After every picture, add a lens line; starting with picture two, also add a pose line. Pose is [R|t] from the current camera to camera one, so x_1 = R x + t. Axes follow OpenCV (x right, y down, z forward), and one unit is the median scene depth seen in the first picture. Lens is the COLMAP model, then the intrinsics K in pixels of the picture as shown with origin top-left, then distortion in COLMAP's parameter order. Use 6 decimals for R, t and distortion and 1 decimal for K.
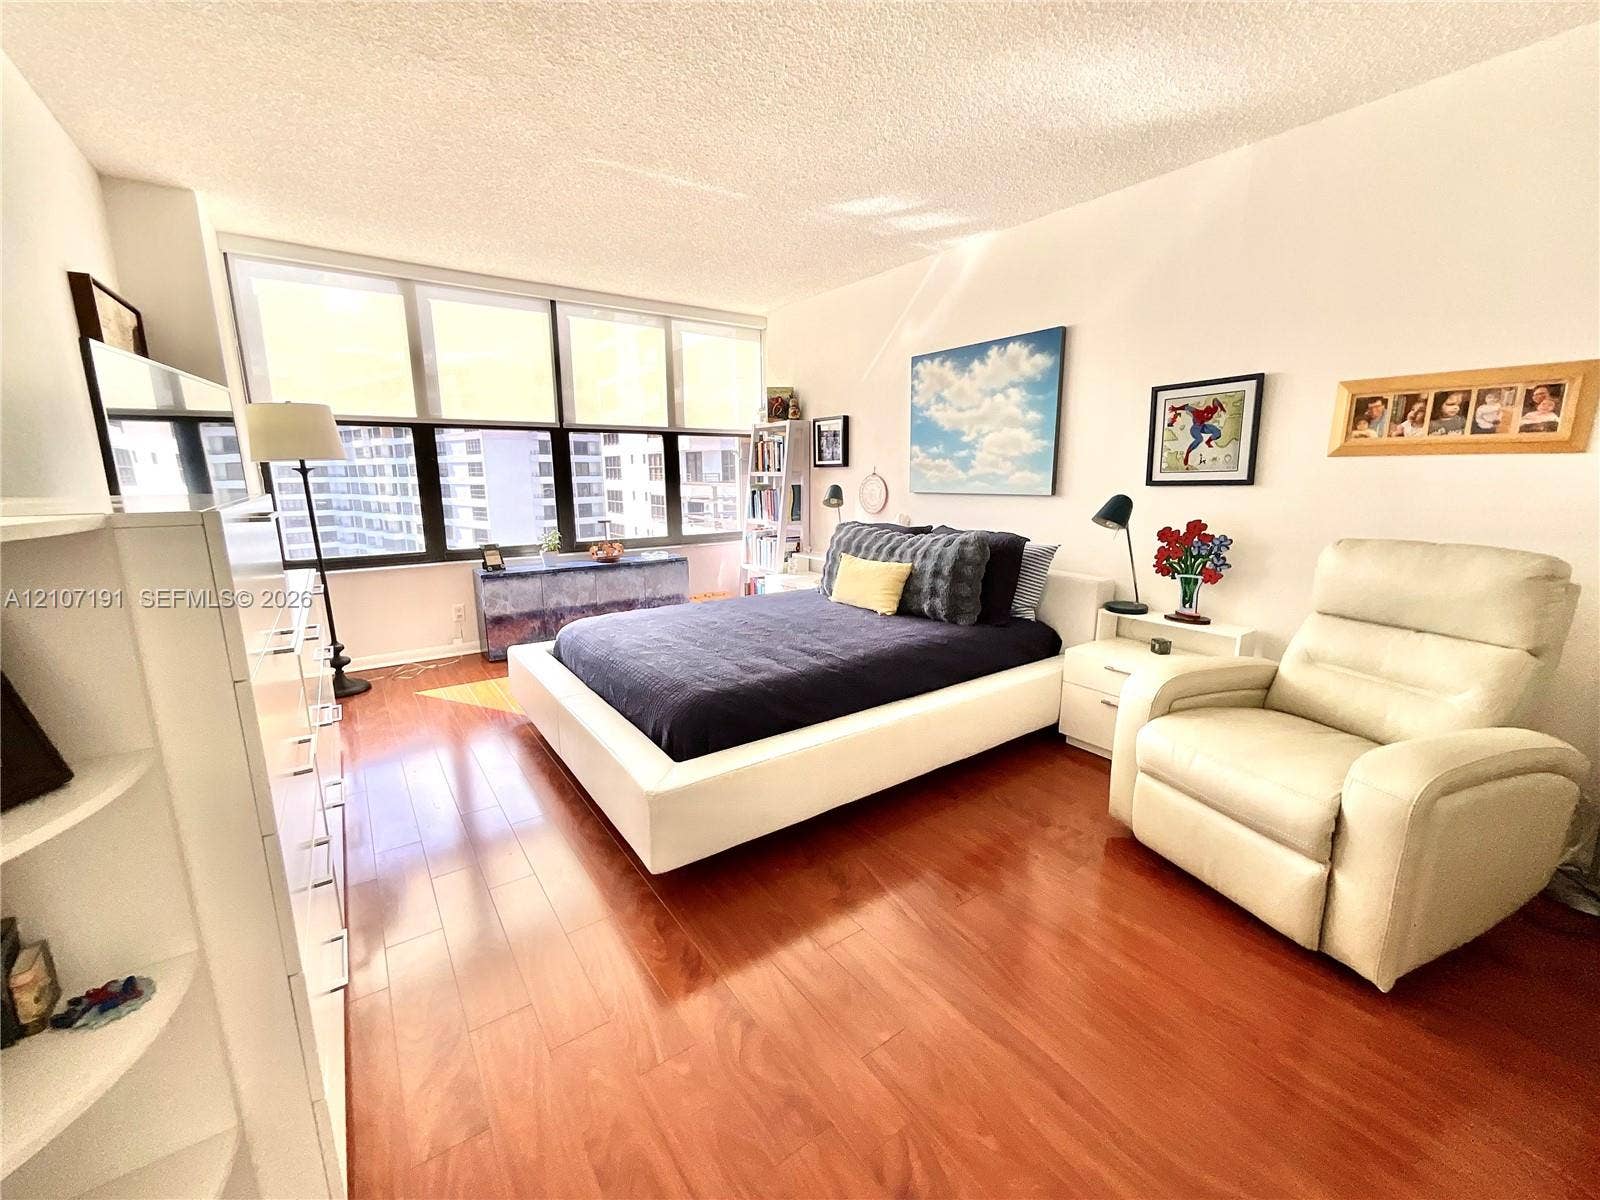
lens RADIAL K [[650.4, 0, 809.2], [0, 650.4, 592.5], [0, 0, 1]] dist [0.000086, 0.001129]
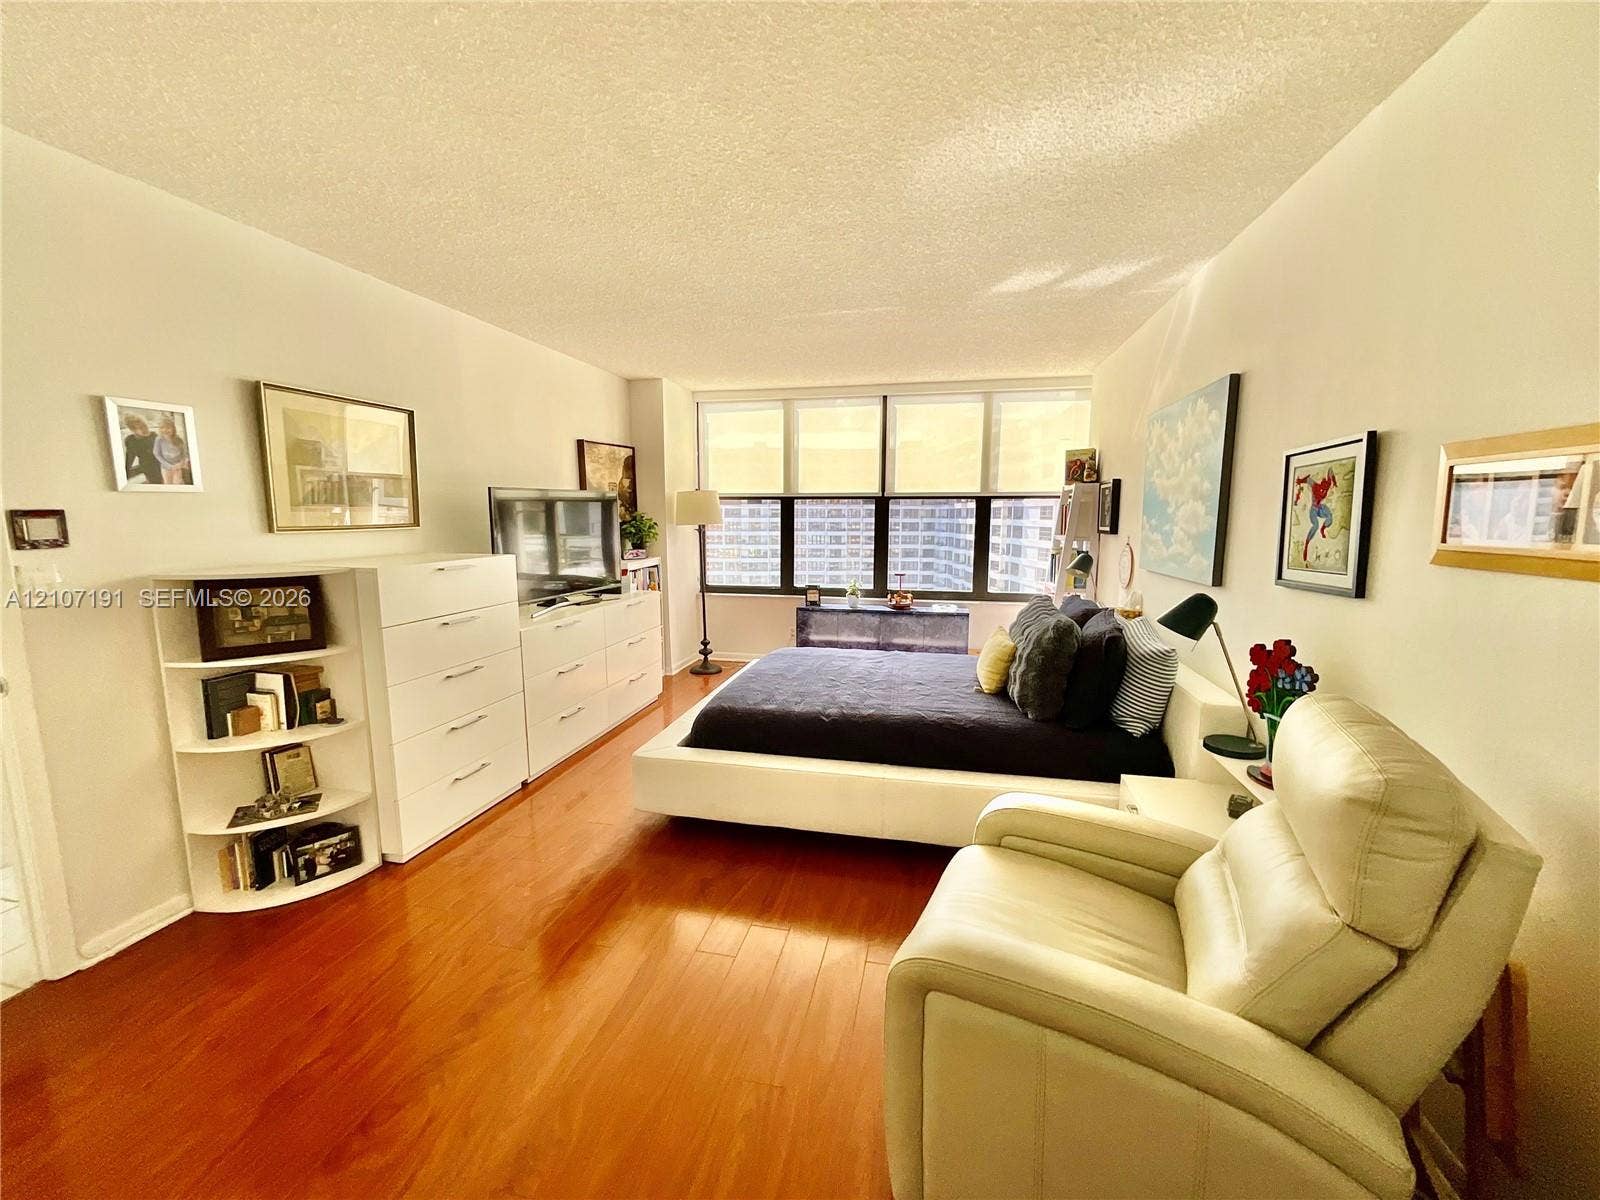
lens RADIAL K [[650.4, 0, 816.4], [0, 650.4, 606.4], [0, 0, 1]] dist [0.000086, 0.001129]
pose [[0.673030, 0.109614, -0.731447, 0.496712], [-0.140376, 0.989912, 0.019182, -0.058246], [0.726171, 0.089768, 0.681628, 0.098617]]
